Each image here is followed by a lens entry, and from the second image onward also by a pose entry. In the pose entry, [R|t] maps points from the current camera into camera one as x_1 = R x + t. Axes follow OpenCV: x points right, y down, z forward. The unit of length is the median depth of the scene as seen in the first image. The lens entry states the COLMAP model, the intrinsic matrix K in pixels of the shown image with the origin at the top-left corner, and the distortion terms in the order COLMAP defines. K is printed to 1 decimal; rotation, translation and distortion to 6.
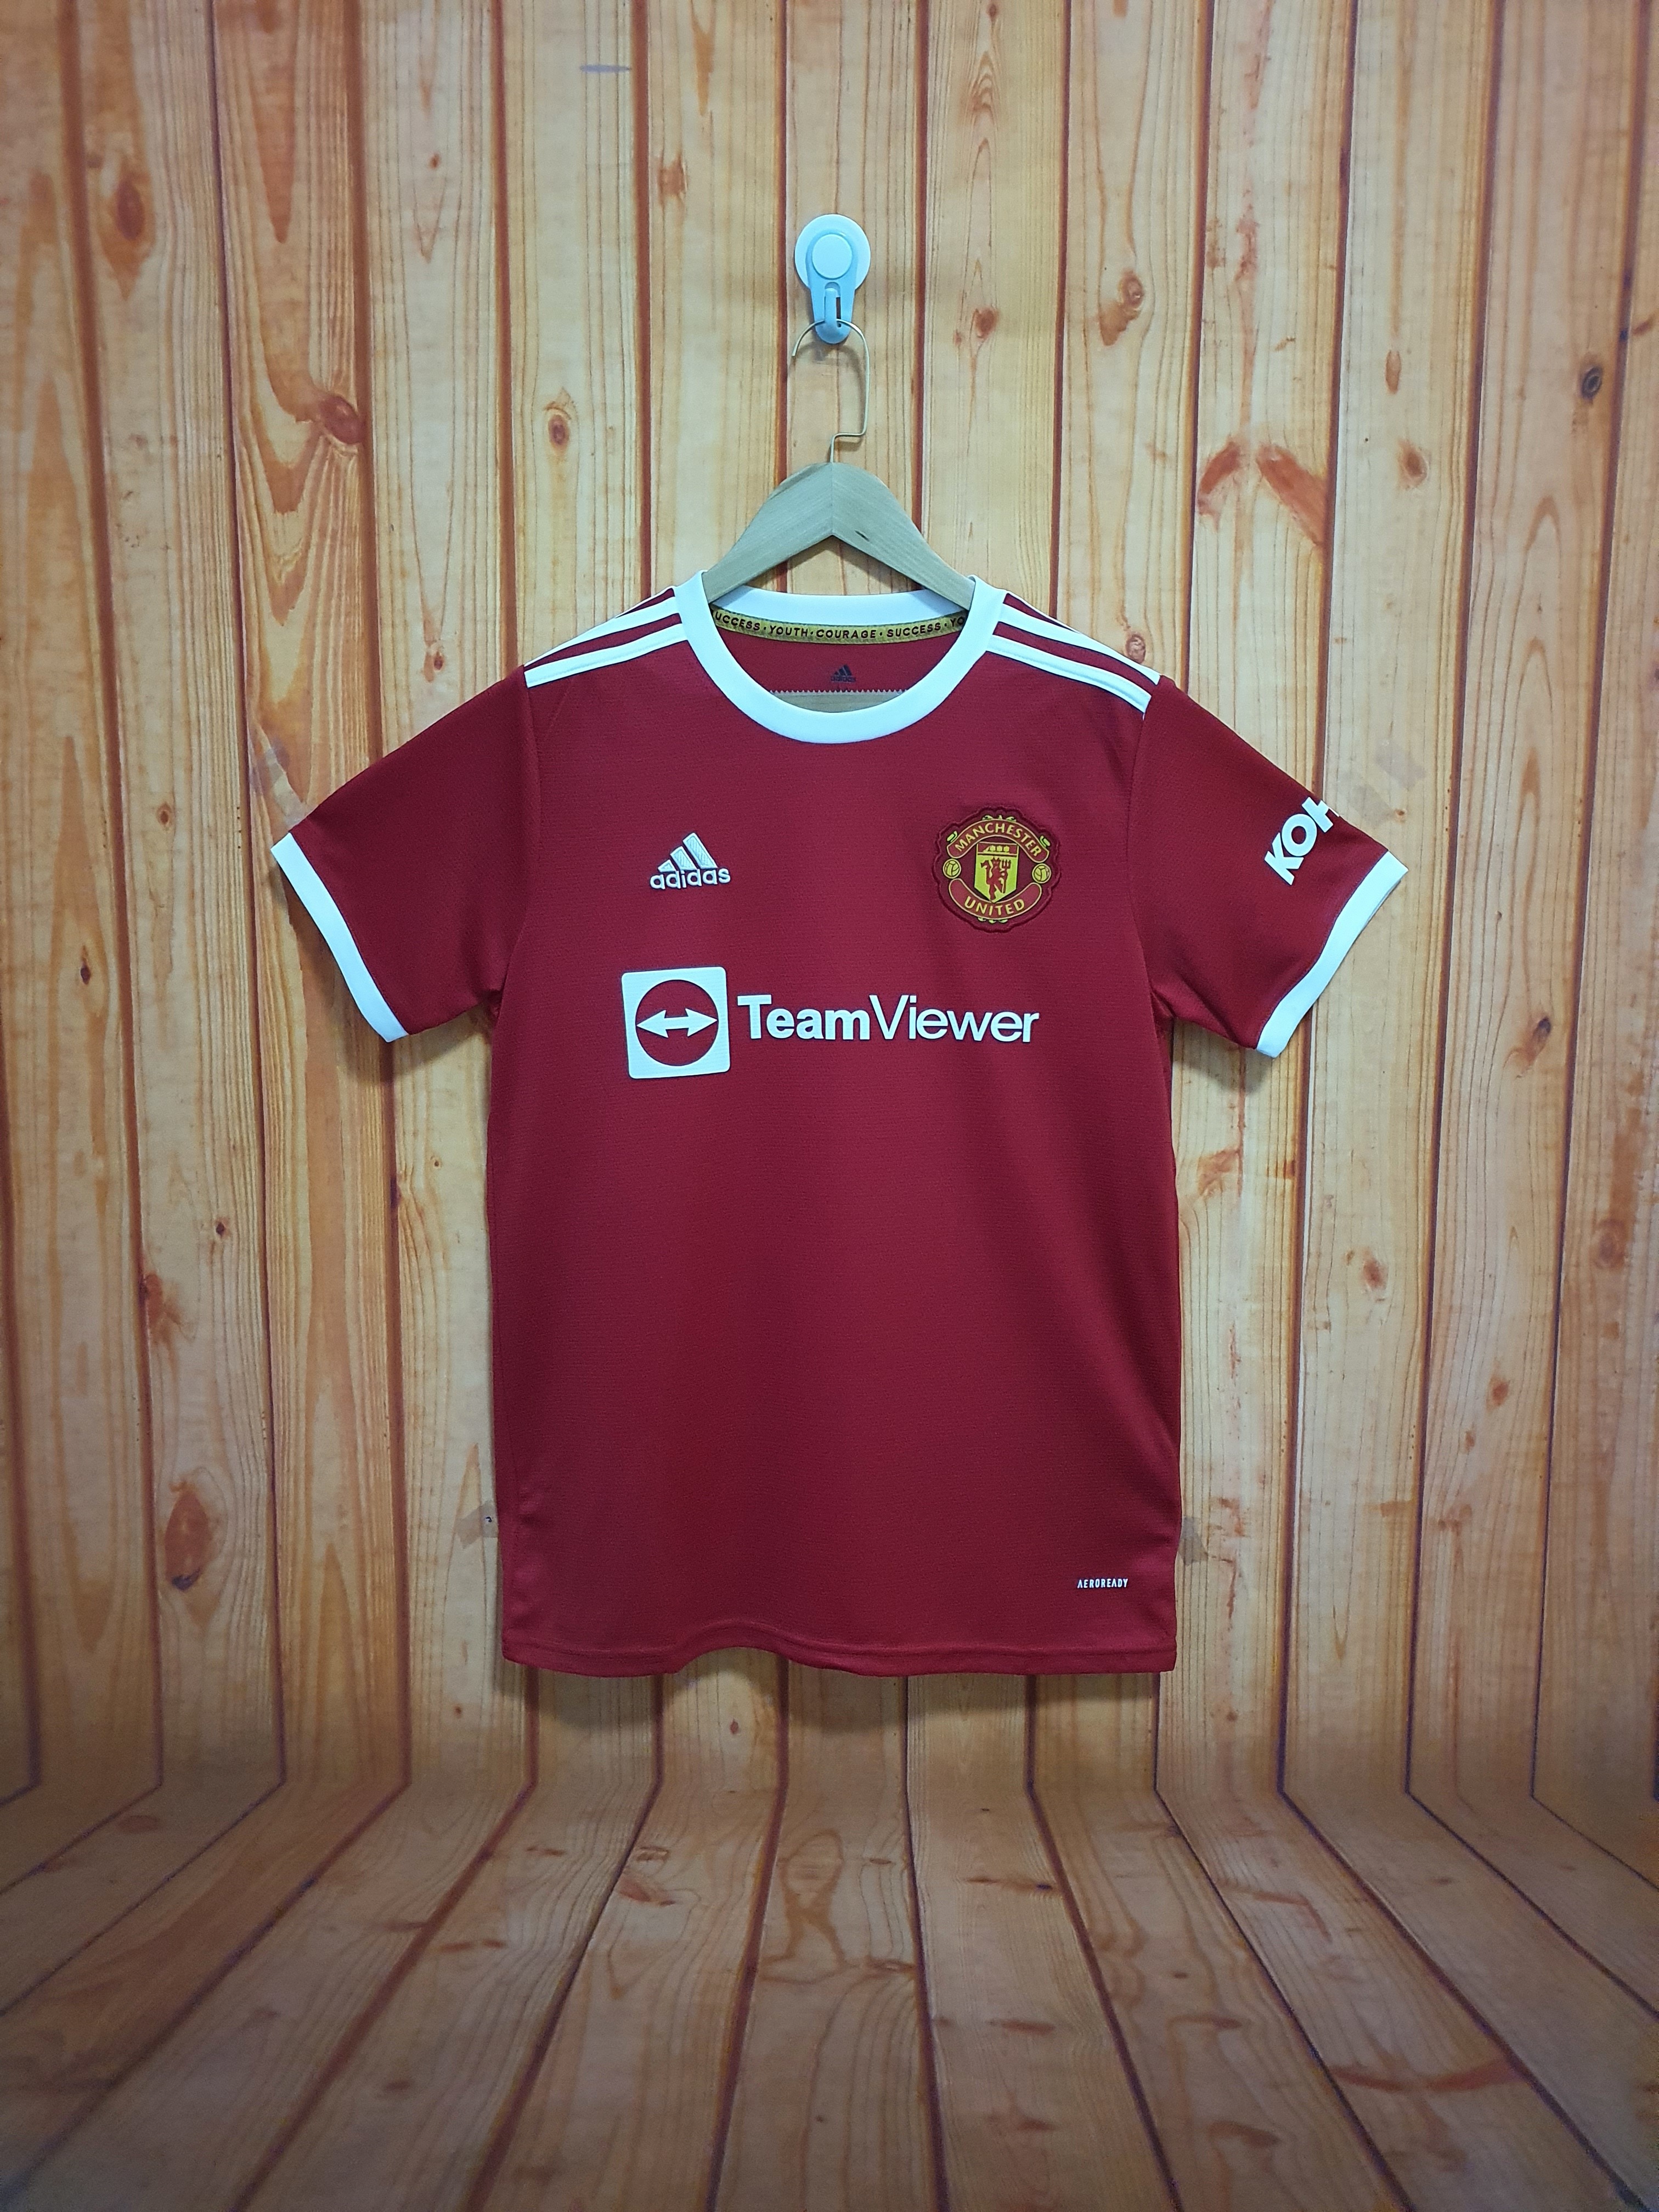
lens RADIAL K [[1987.1, 0, 820.1], [0, 1987.1, 1101.4], [0, 0, 1]] dist [-0.000073, -0.008555]
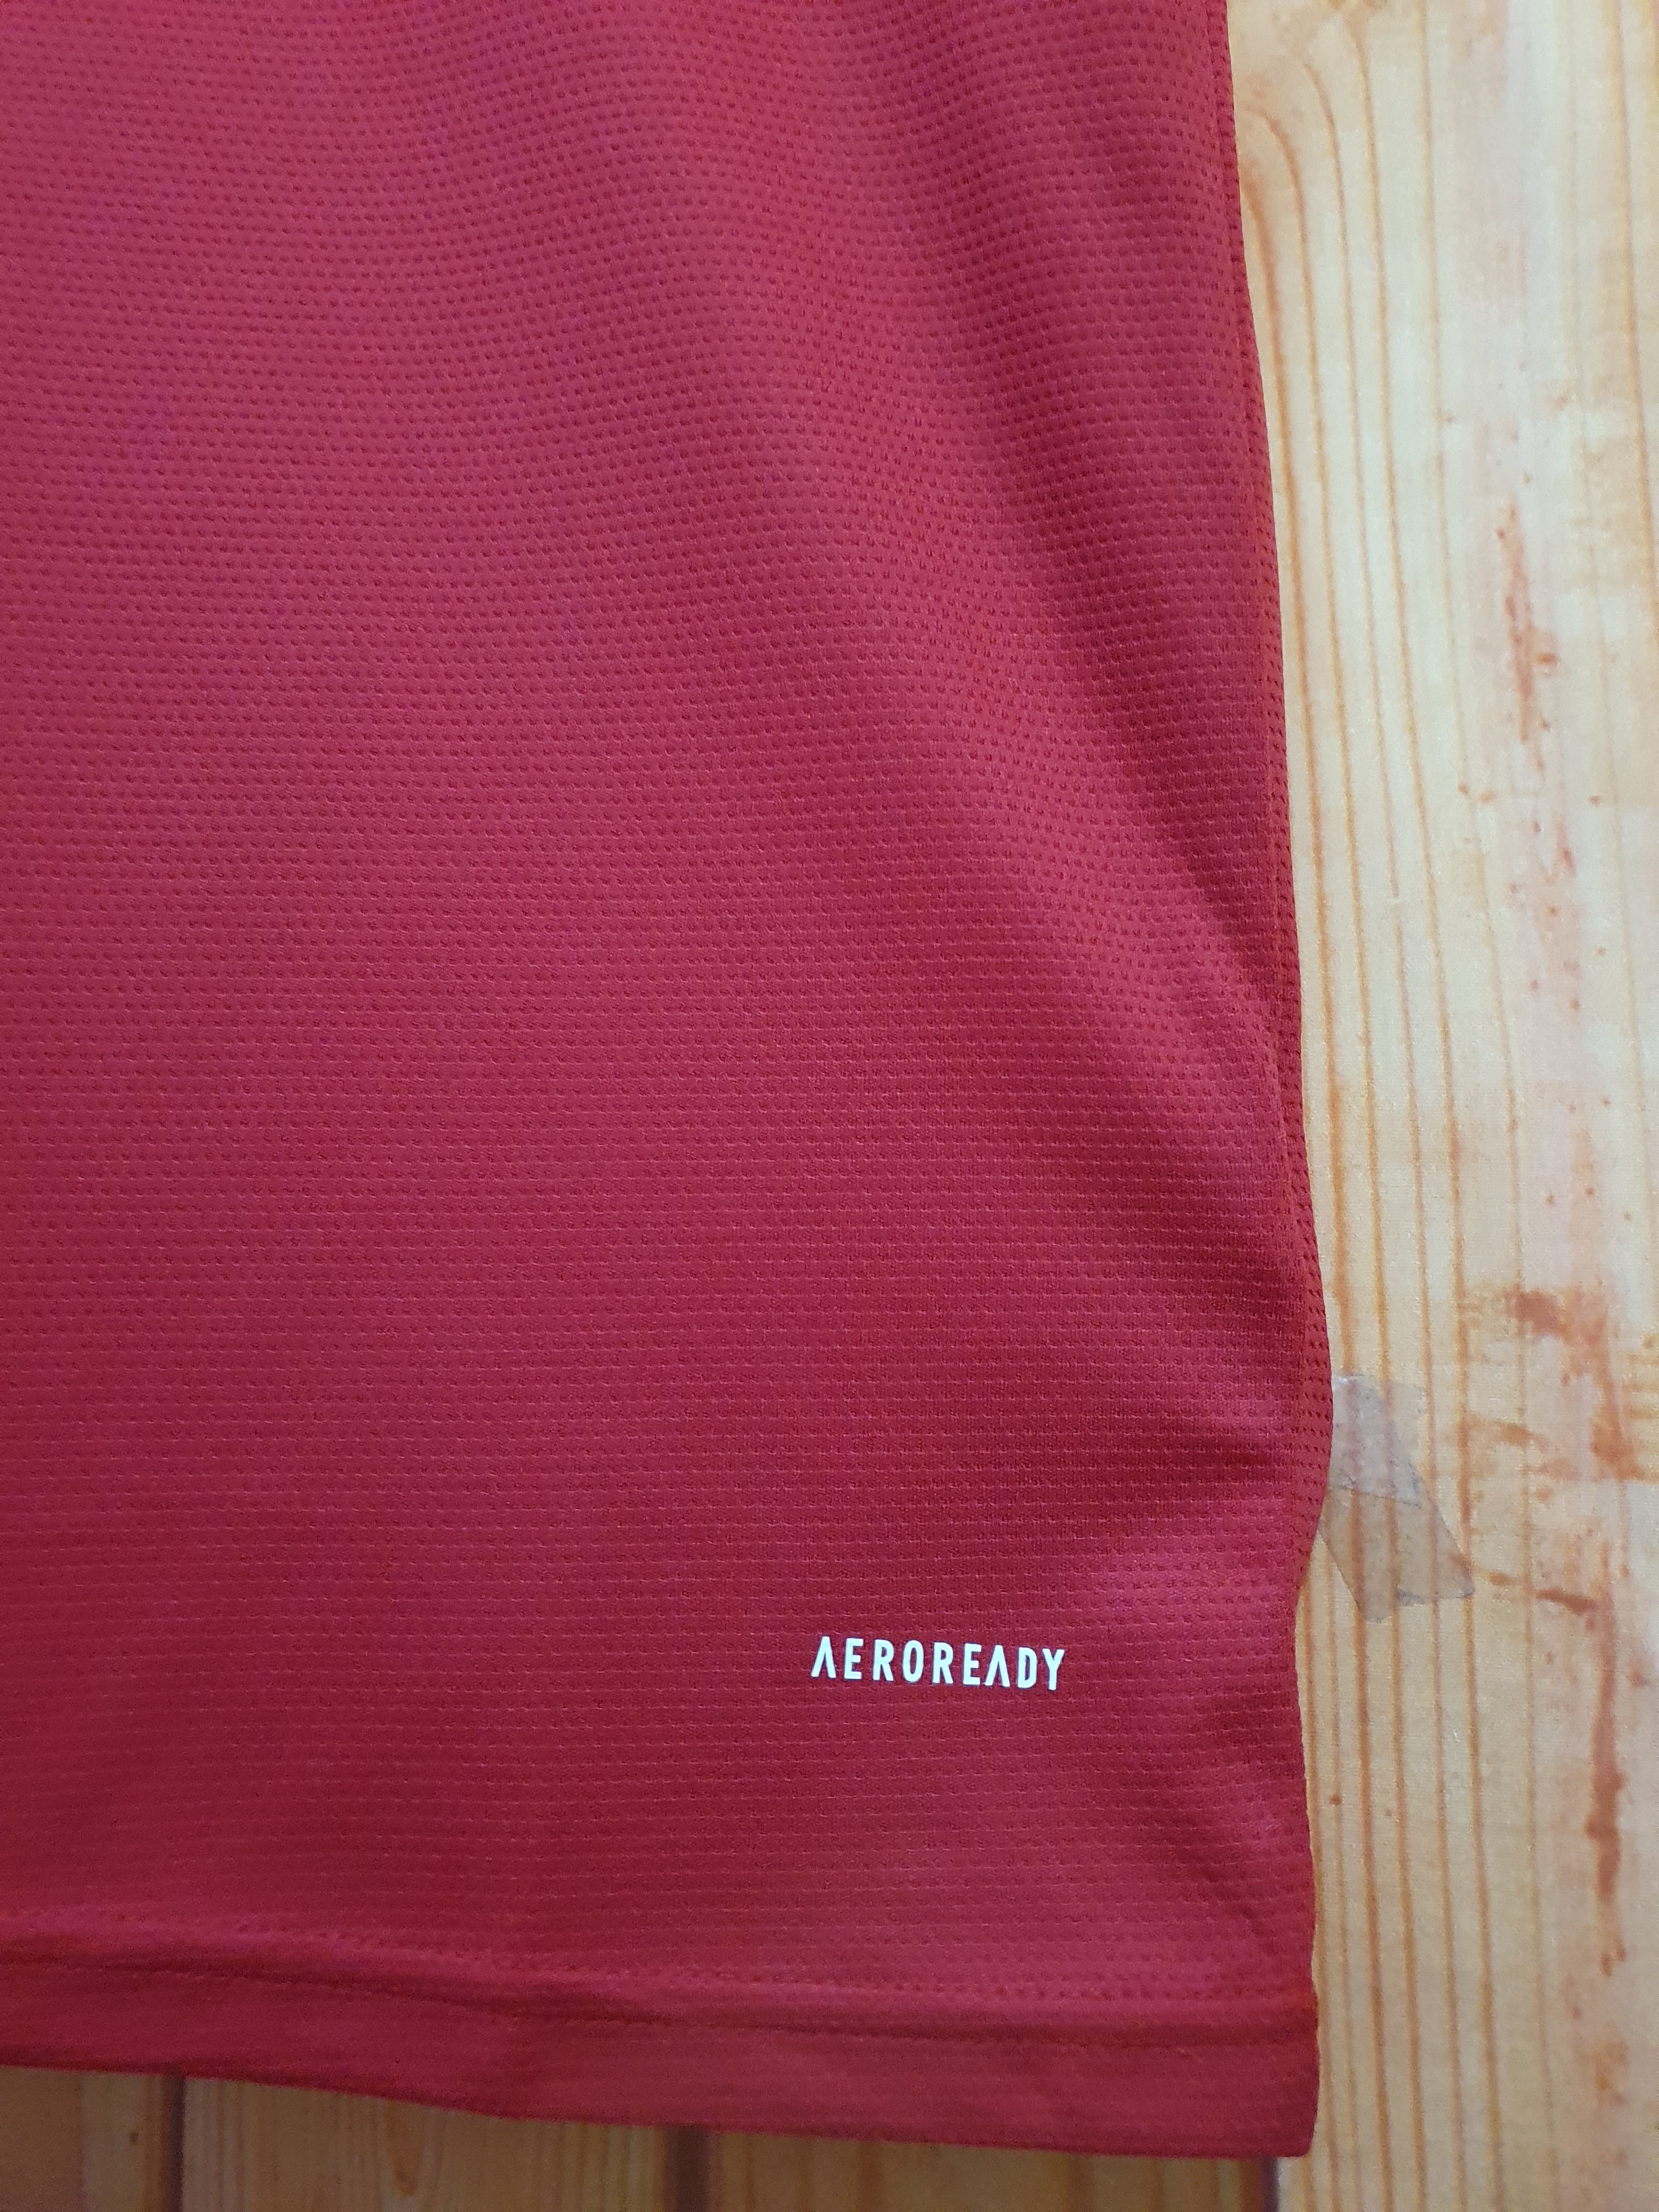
lens RADIAL K [[1987.1, 0, 846.5], [0, 1987.1, 1097.9], [0, 0, 1]] dist [-0.000073, -0.008555]
pose [[0.986720, -0.022736, -0.160833, 0.166652], [-0.021543, 0.963092, -0.268309, 0.240961], [0.160997, 0.268210, 0.949812, 0.783639]]
